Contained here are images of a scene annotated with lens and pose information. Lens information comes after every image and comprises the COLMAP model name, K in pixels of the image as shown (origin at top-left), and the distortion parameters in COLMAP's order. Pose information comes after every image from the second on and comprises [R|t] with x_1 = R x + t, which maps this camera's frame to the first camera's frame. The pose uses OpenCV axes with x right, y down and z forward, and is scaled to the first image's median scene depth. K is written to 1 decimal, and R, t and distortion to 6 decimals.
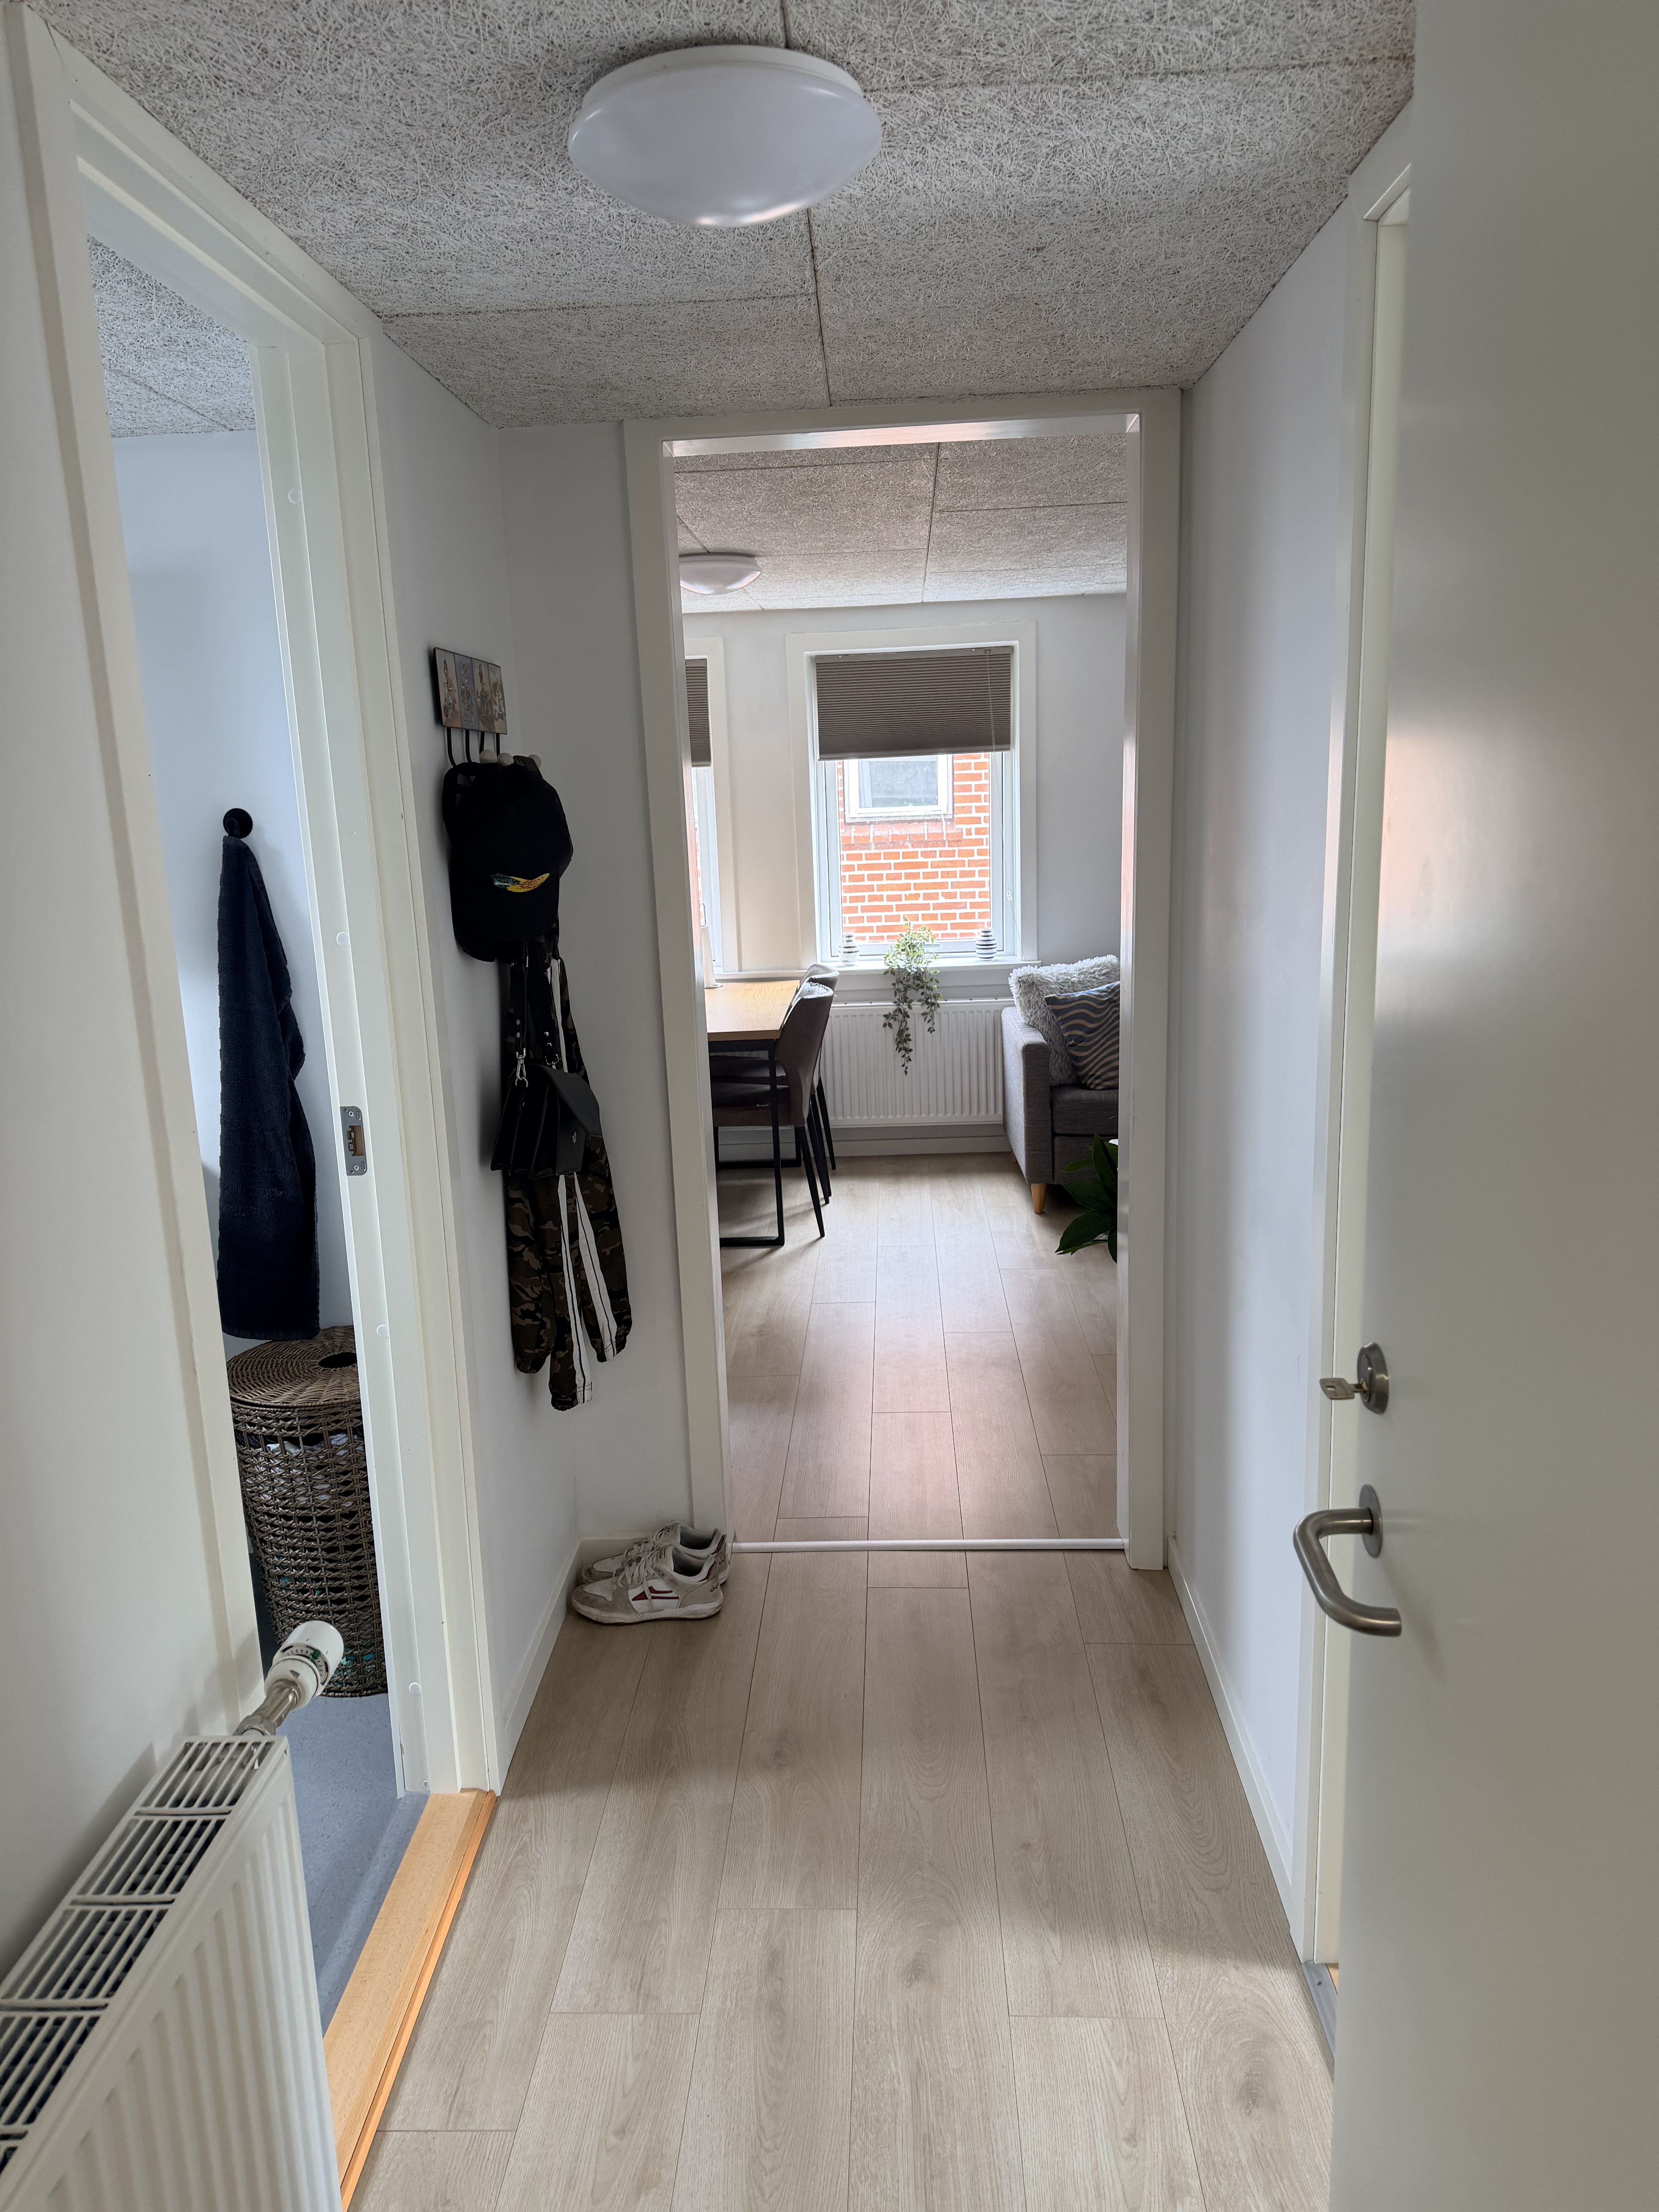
lens RADIAL K [[1580.0, 0, 806.0], [0, 1580.0, 1176.6], [0, 0, 1]] dist [0.031066, -0.032533]
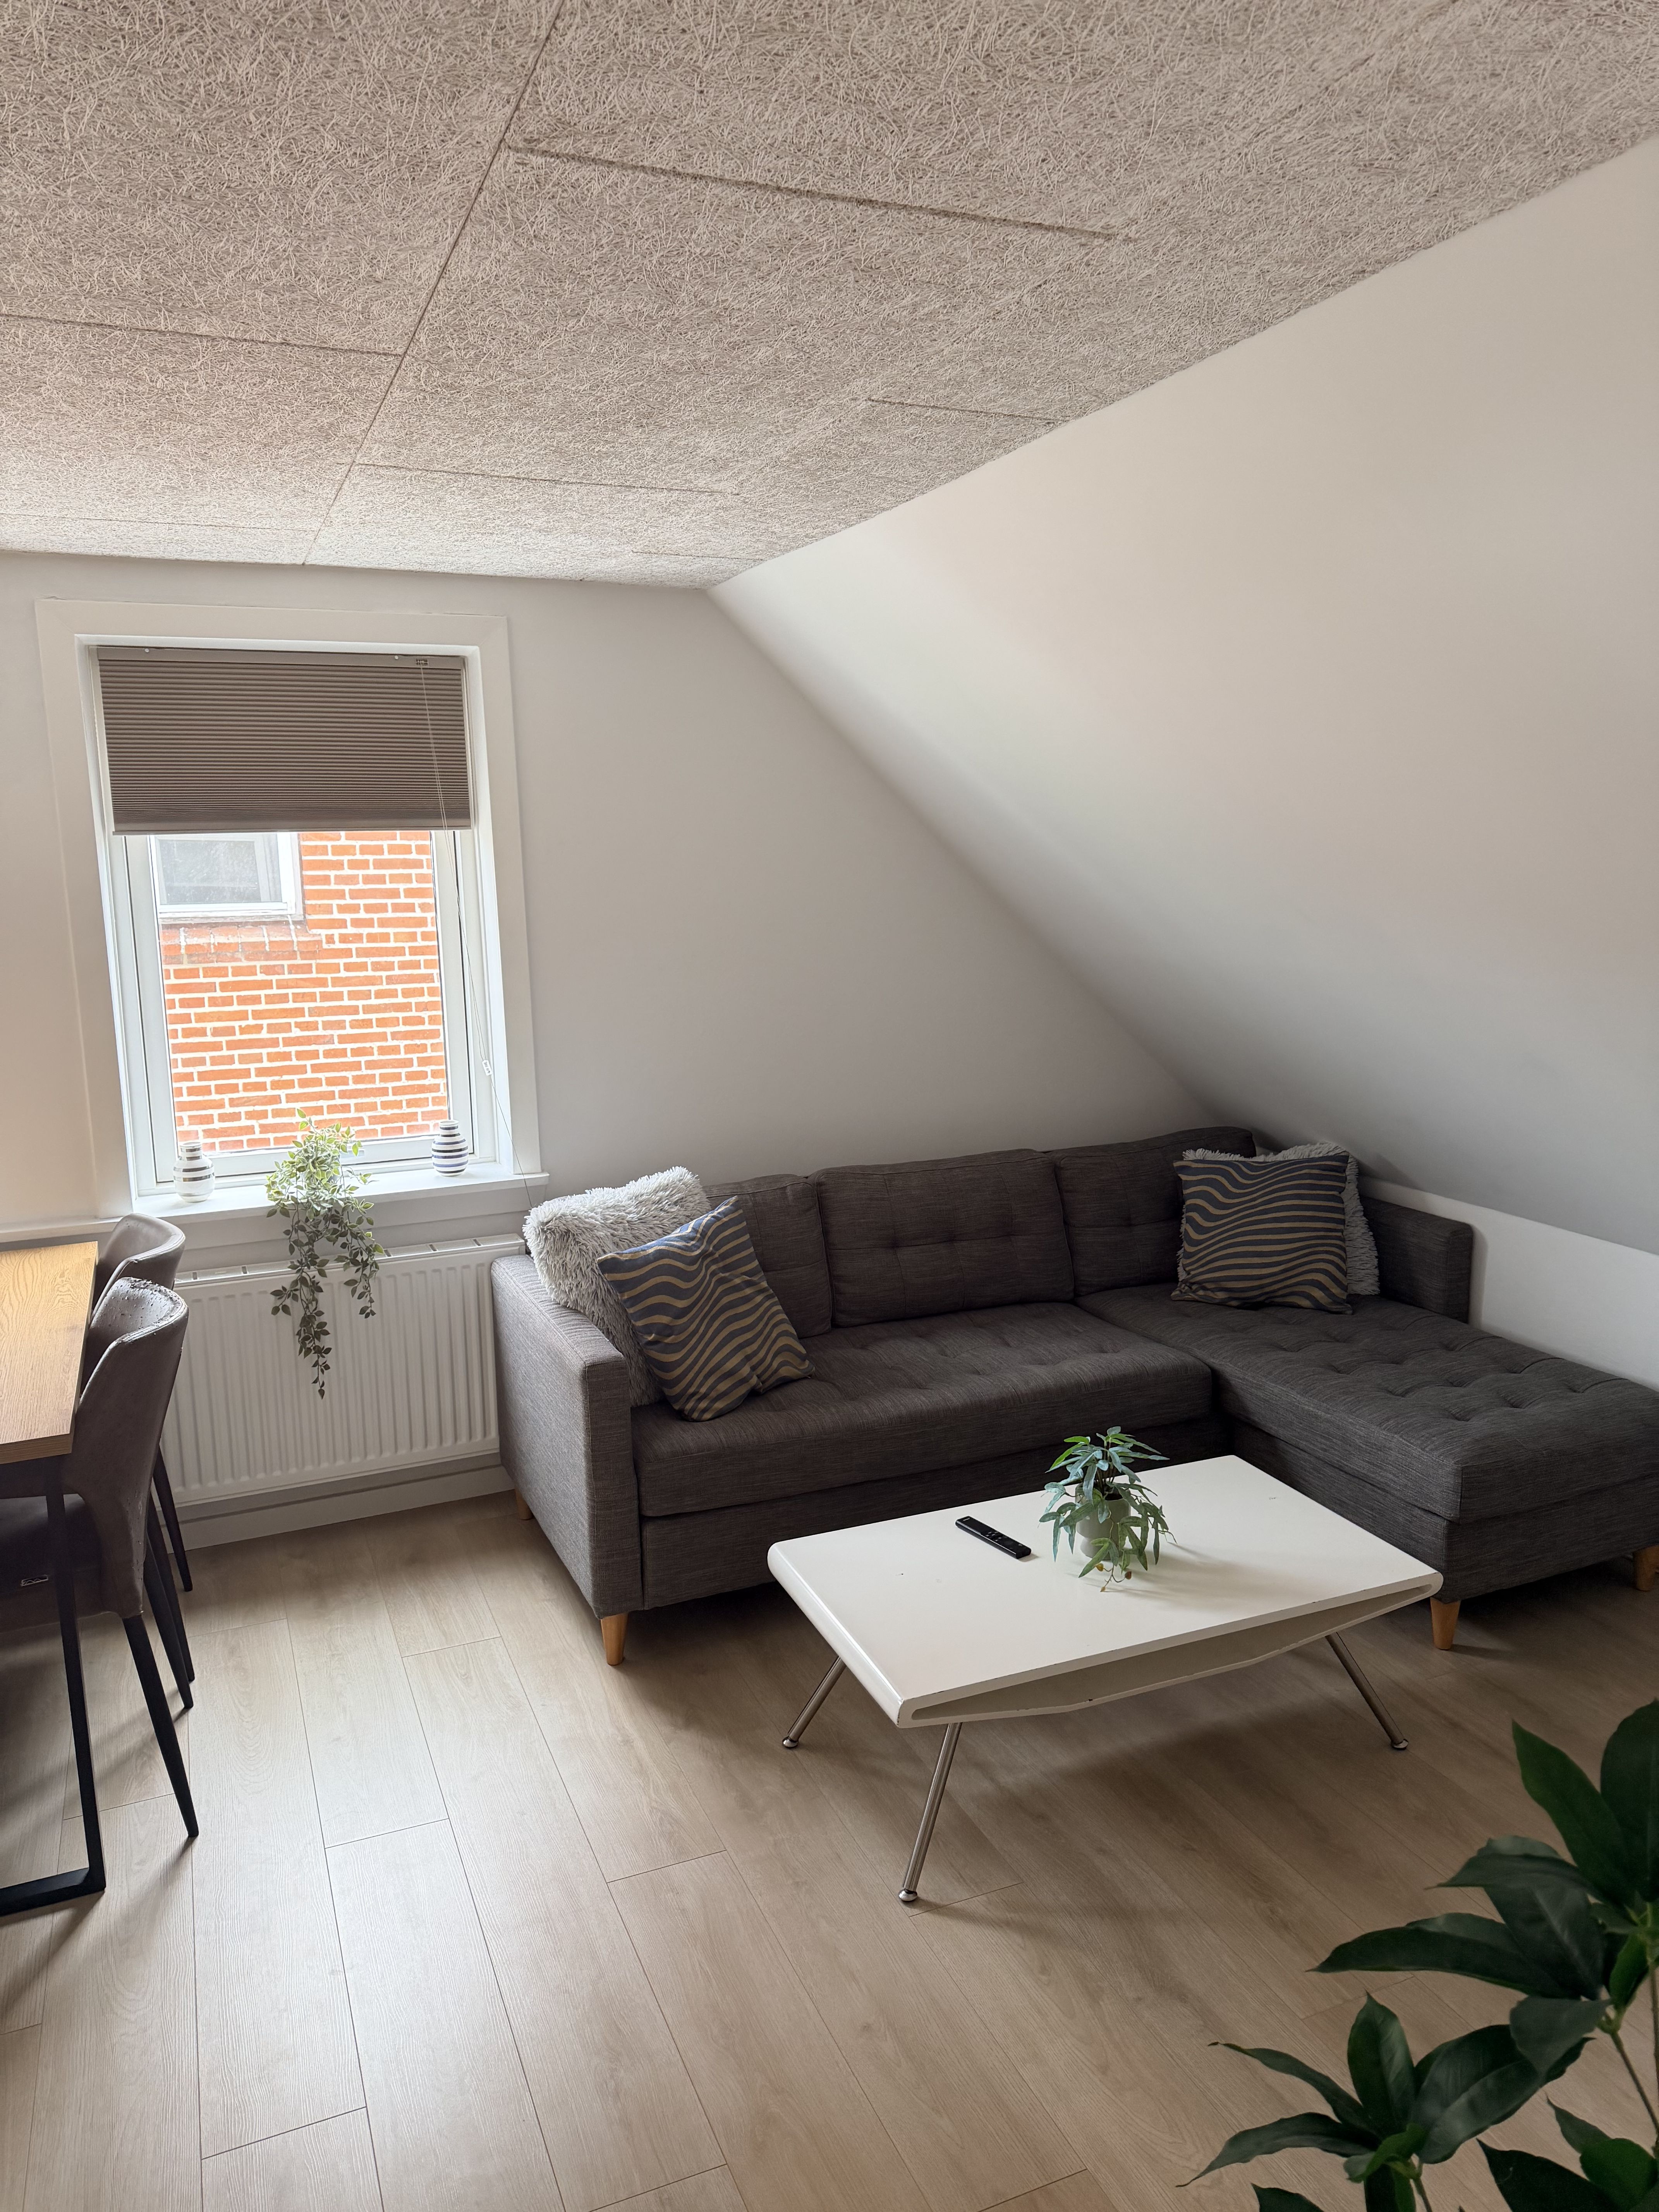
lens RADIAL K [[1580.0, 0, 851.7], [0, 1580.0, 1096.2], [0, 0, 1]] dist [0.031066, -0.032533]
pose [[0.895930, -0.047456, 0.441653, -0.010501], [0.092133, 0.992507, -0.080253, -0.106218], [-0.434536, 0.112591, 0.893589, 0.412007]]
